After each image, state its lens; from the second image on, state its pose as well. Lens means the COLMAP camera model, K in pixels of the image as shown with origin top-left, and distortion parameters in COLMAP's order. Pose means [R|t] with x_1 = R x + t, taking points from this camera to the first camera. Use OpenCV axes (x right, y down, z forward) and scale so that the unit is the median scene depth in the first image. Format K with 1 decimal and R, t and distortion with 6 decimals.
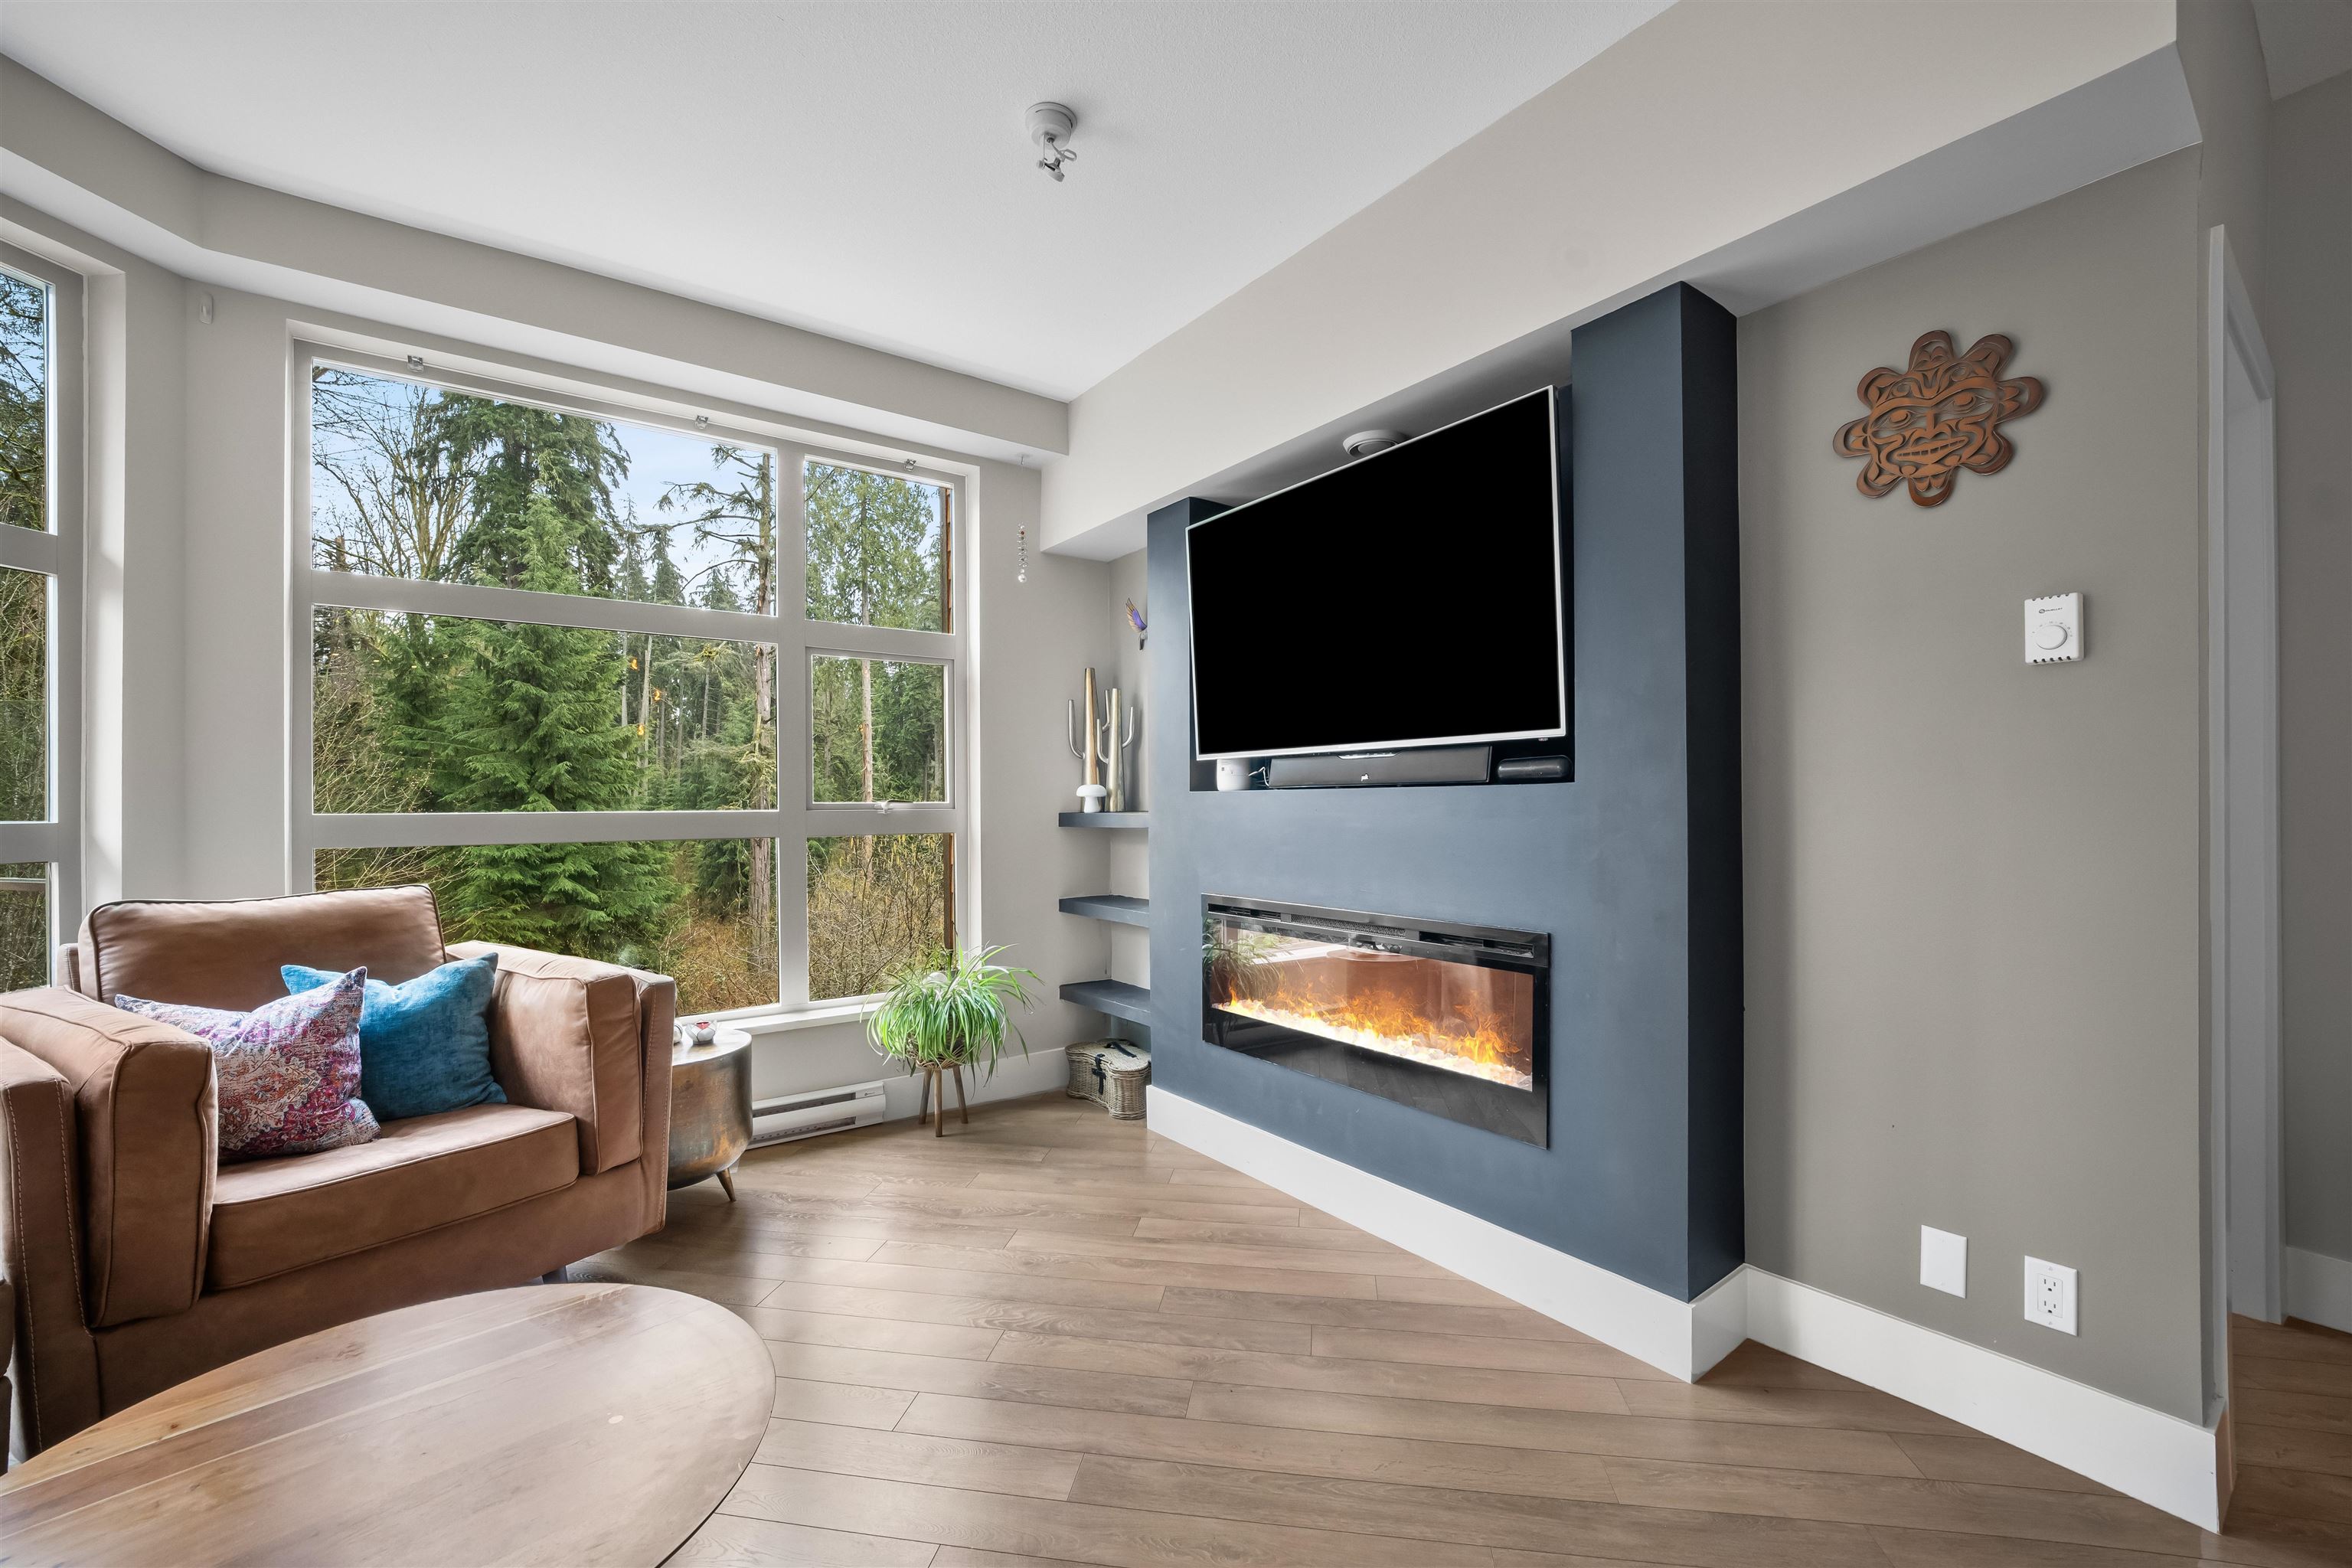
lens RADIAL K [[957.0, 0, 1183.3], [0, 957.0, 812.8], [0, 0, 1]] dist [-0.014847, -0.000039]
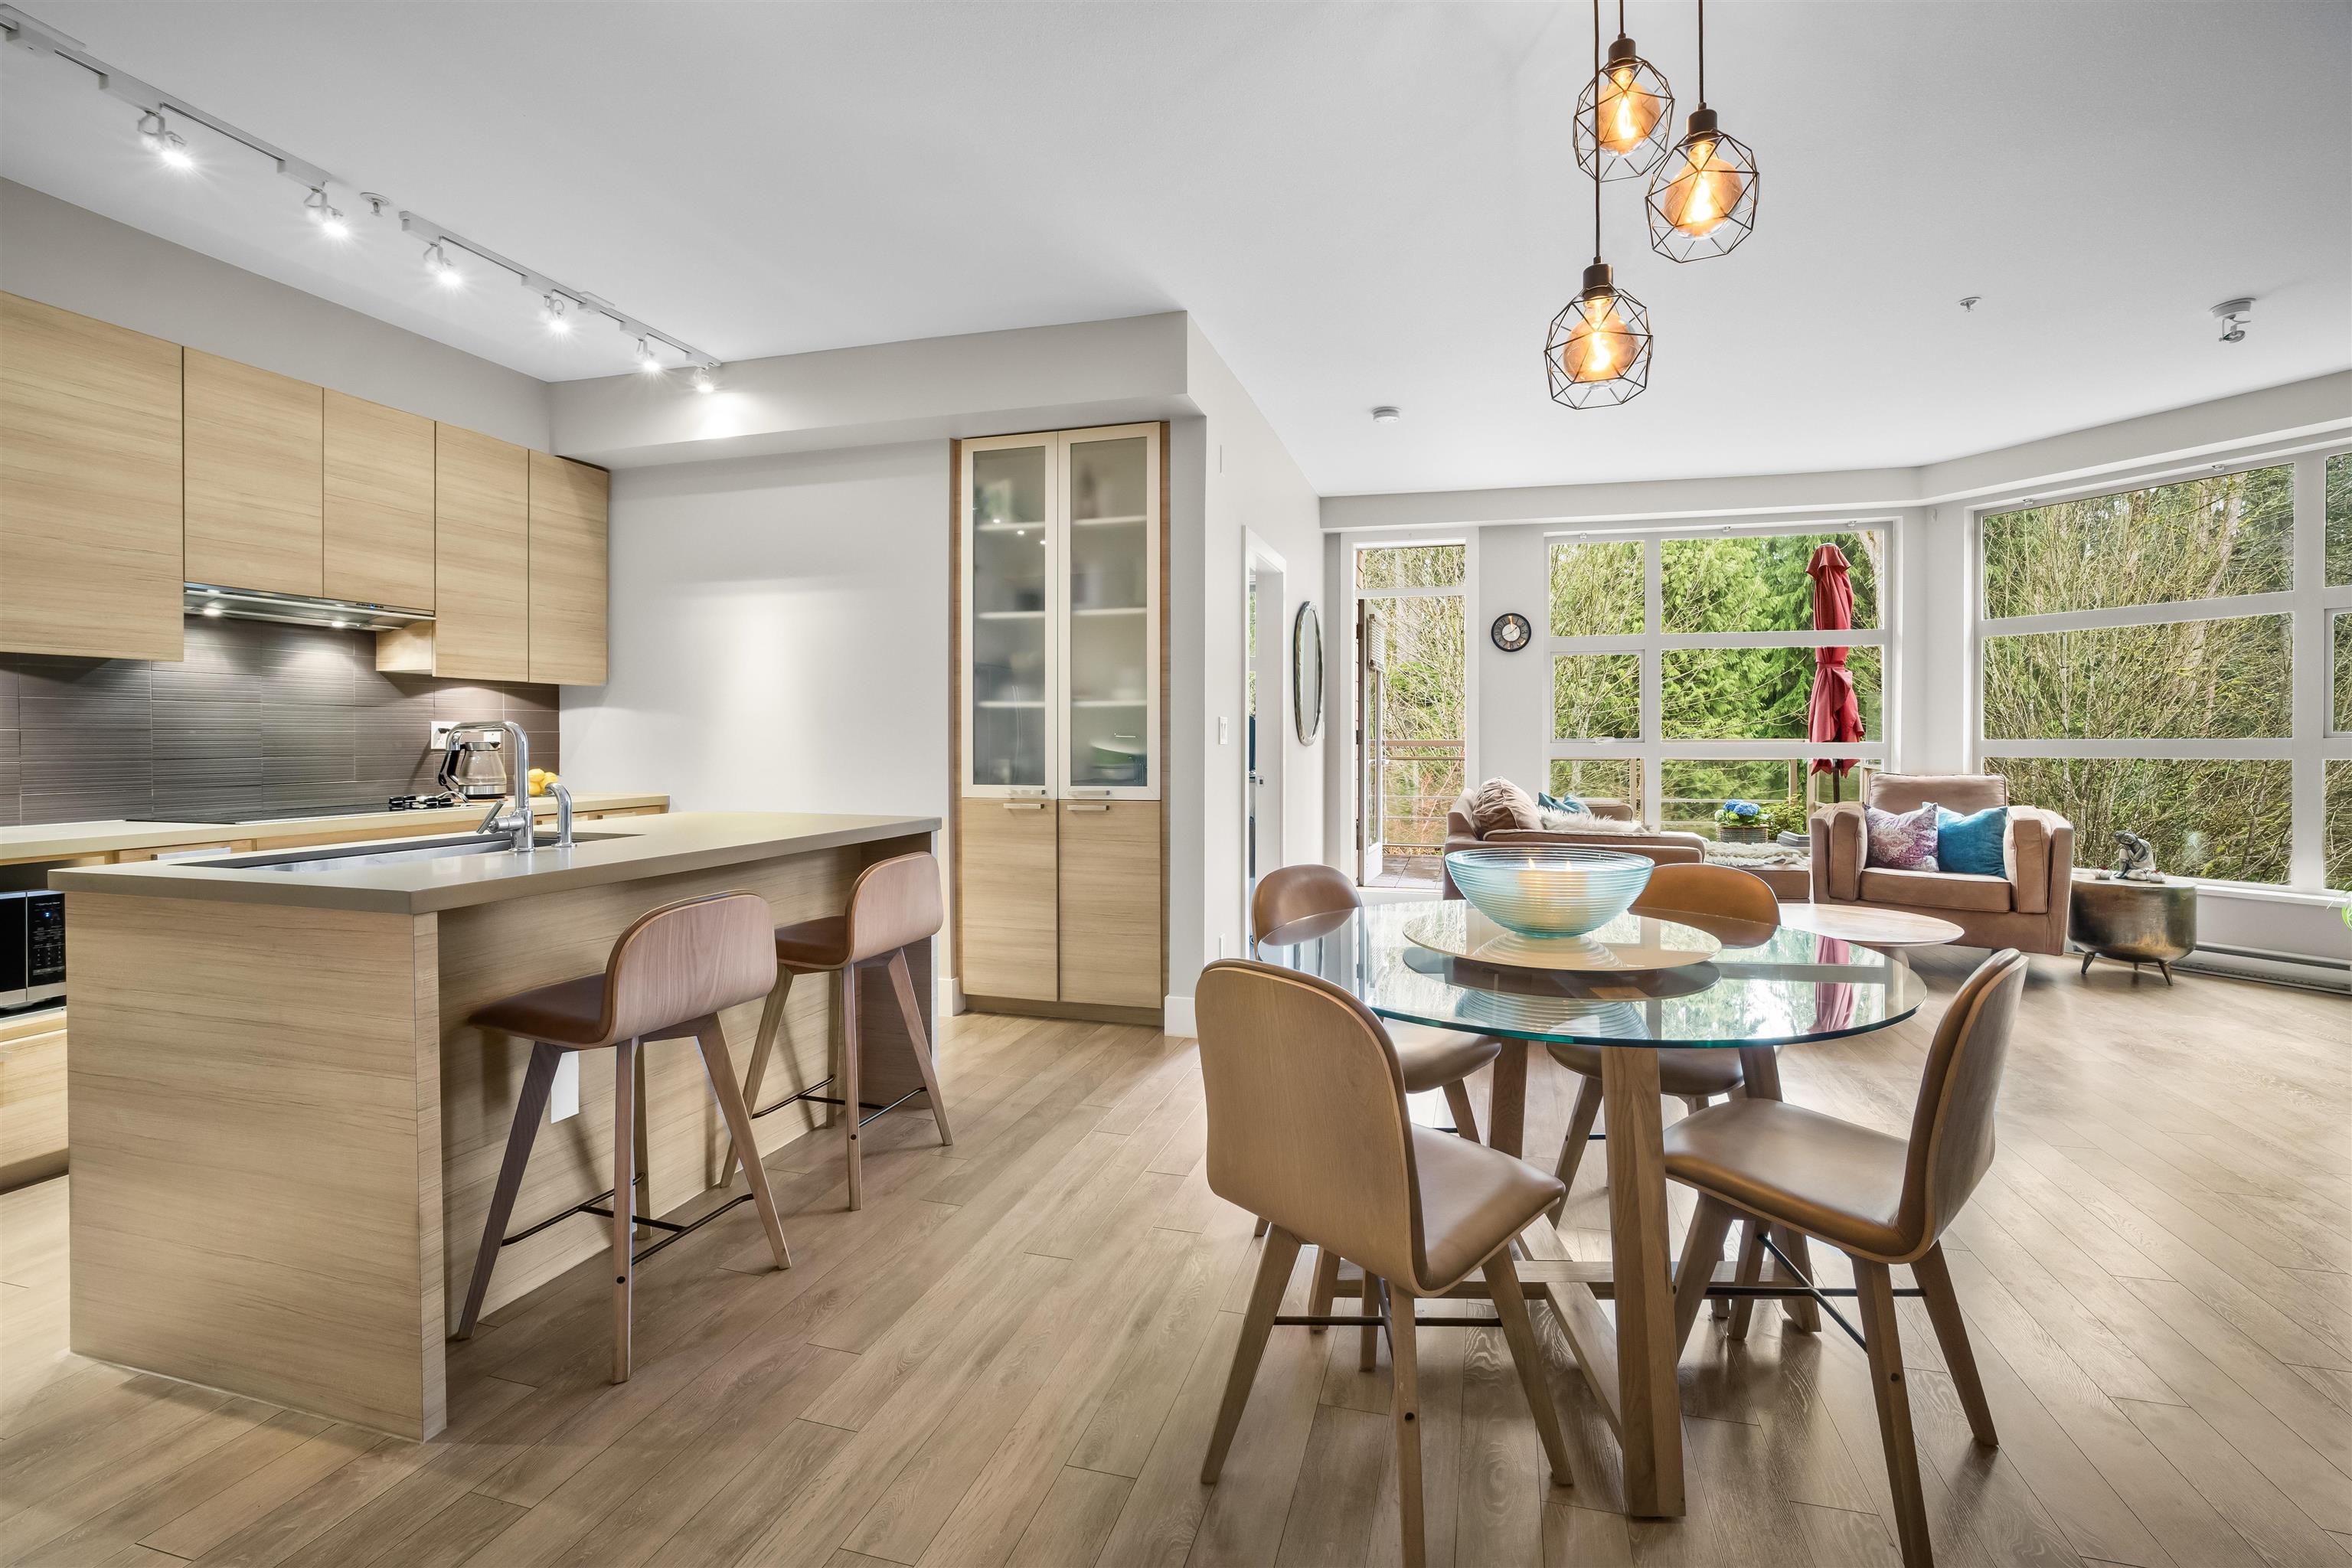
lens RADIAL K [[986.3, 0, 1231.9], [0, 986.3, 747.4], [0, 0, 1]] dist [-0.013464, 0.000246]
pose [[-0.106906, 0.011866, -0.994198, 1.153609], [-0.000194, 0.999929, 0.011955, -0.005261], [0.994269, 0.001471, -0.106896, -0.332076]]
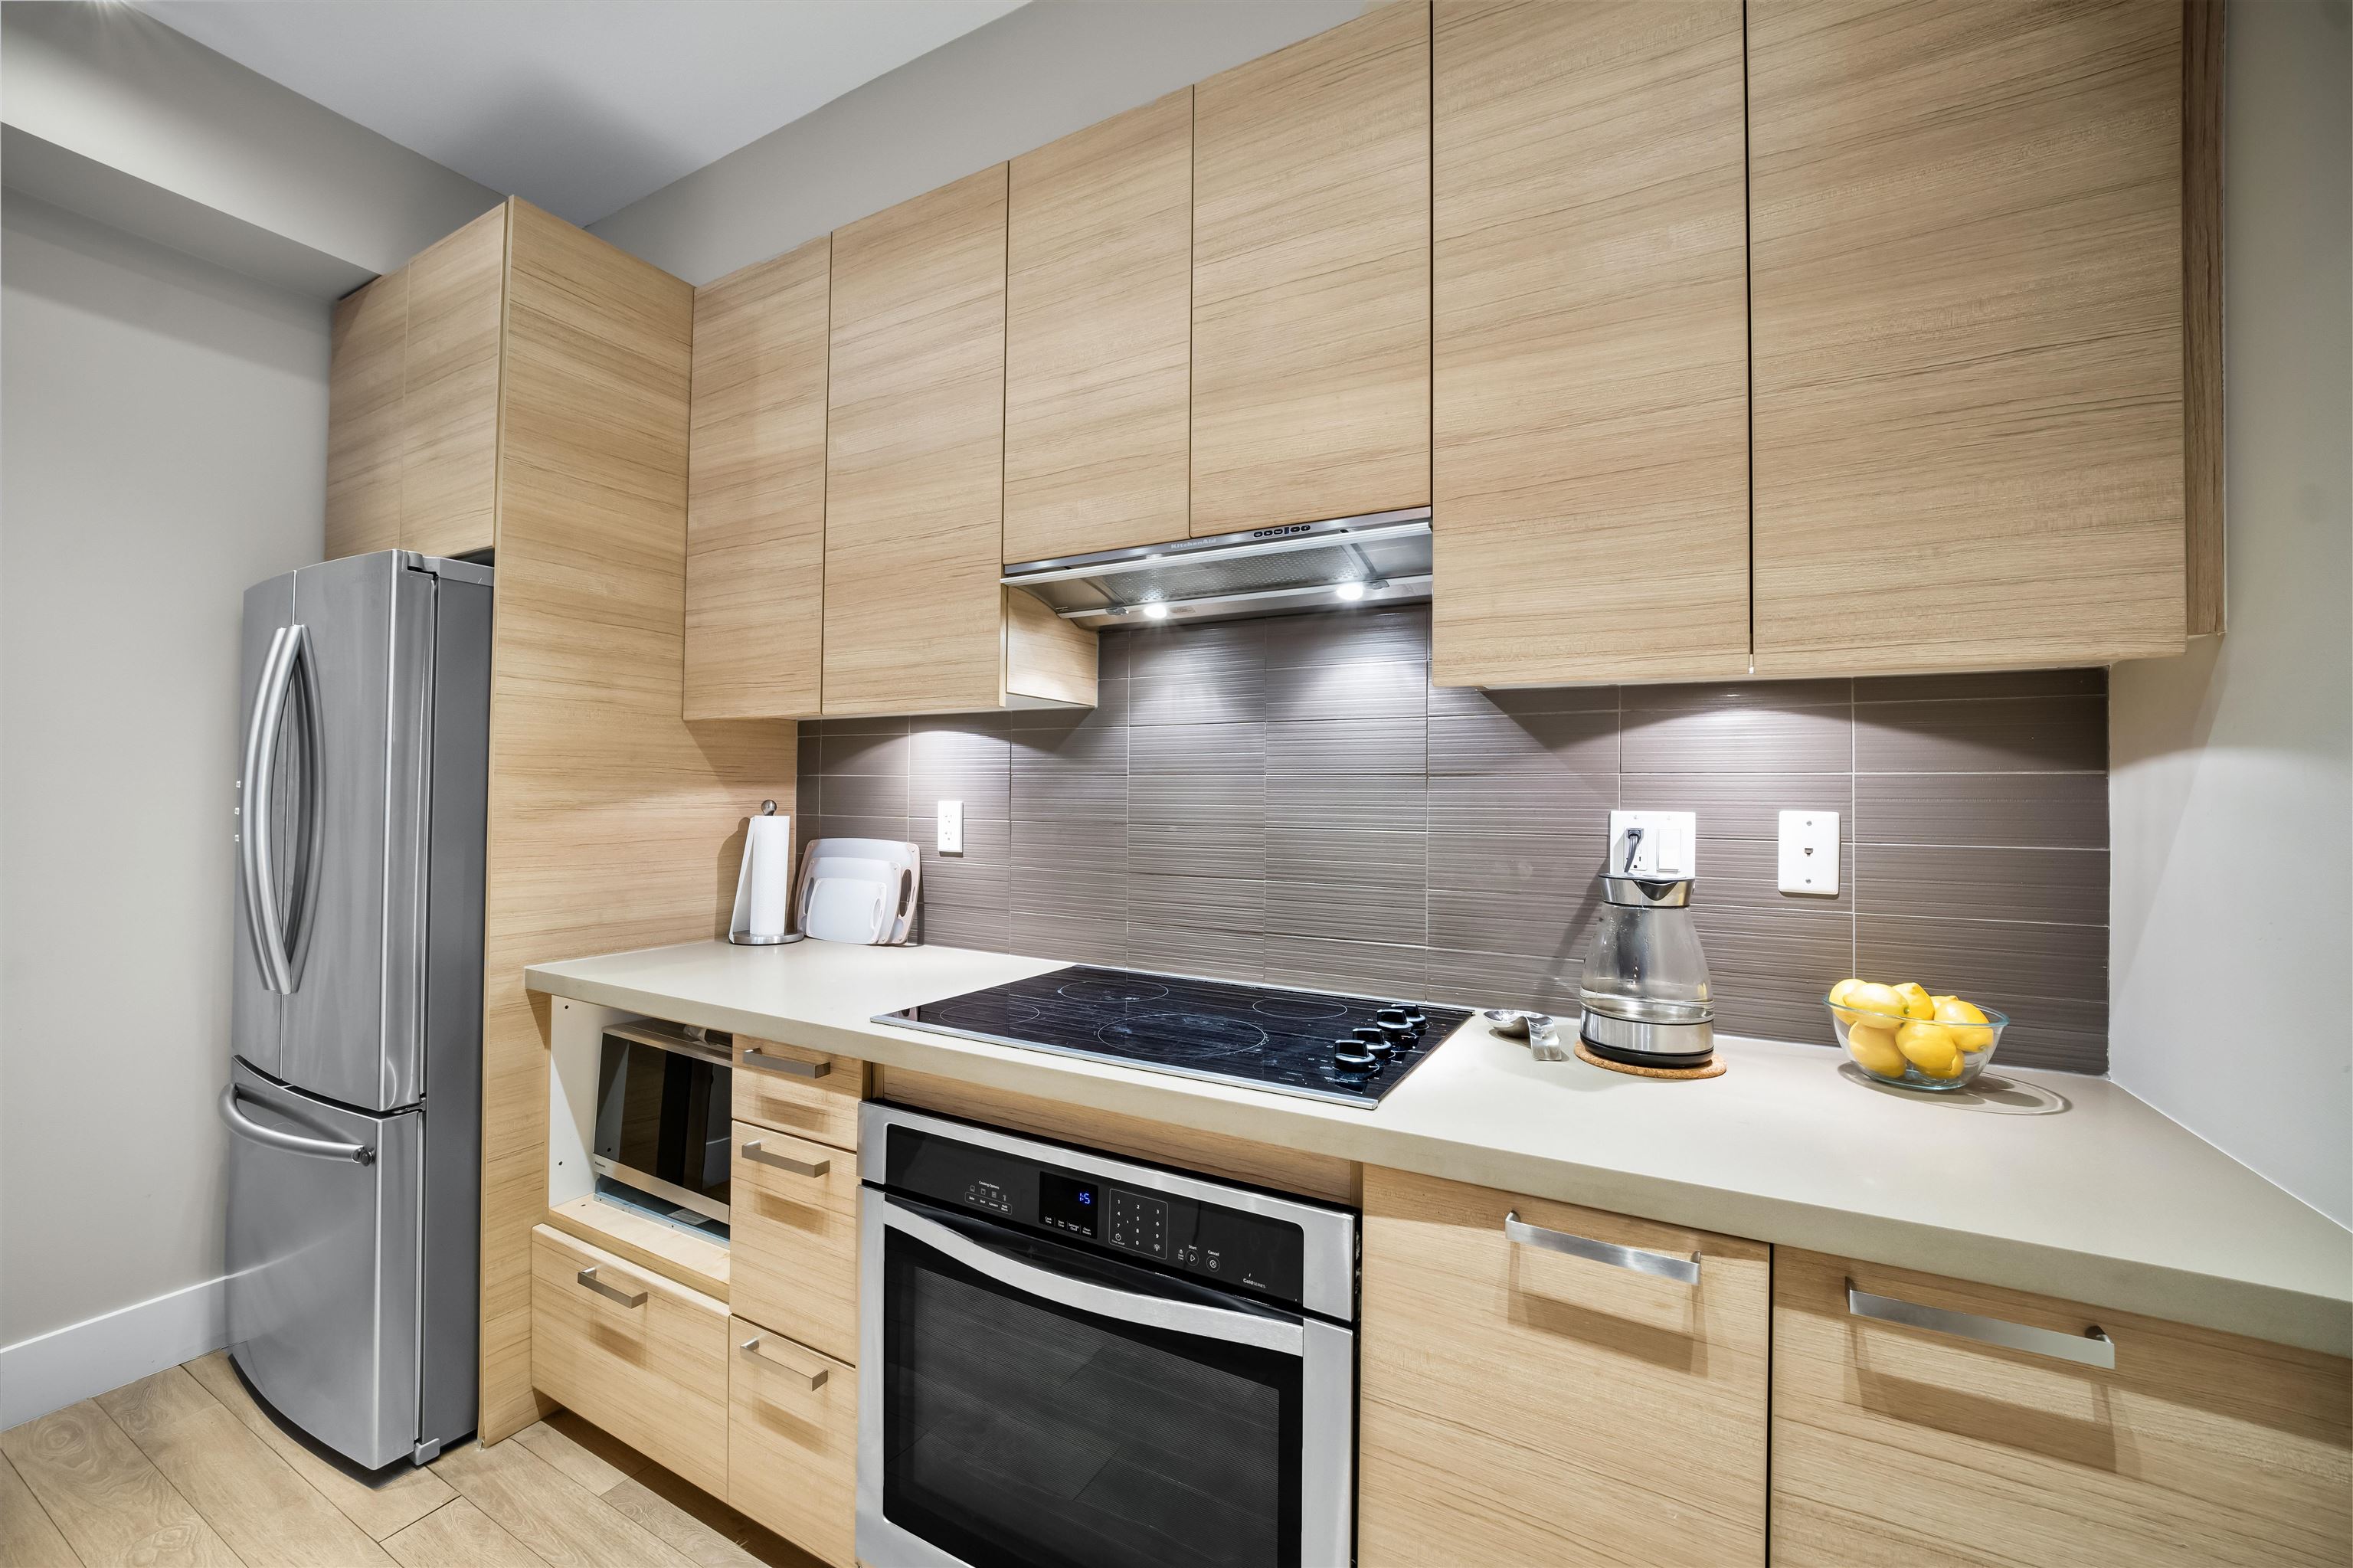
lens RADIAL K [[949.8, 0, 1184.2], [0, 949.8, 776.6], [0, 0, 1]] dist [-0.014520, 0.000113]
pose [[-0.939247, -0.001948, 0.343237, 0.004244], [-0.009808, 0.999728, -0.021165, -0.029501], [-0.343102, -0.023245, -0.939010, -1.019400]]
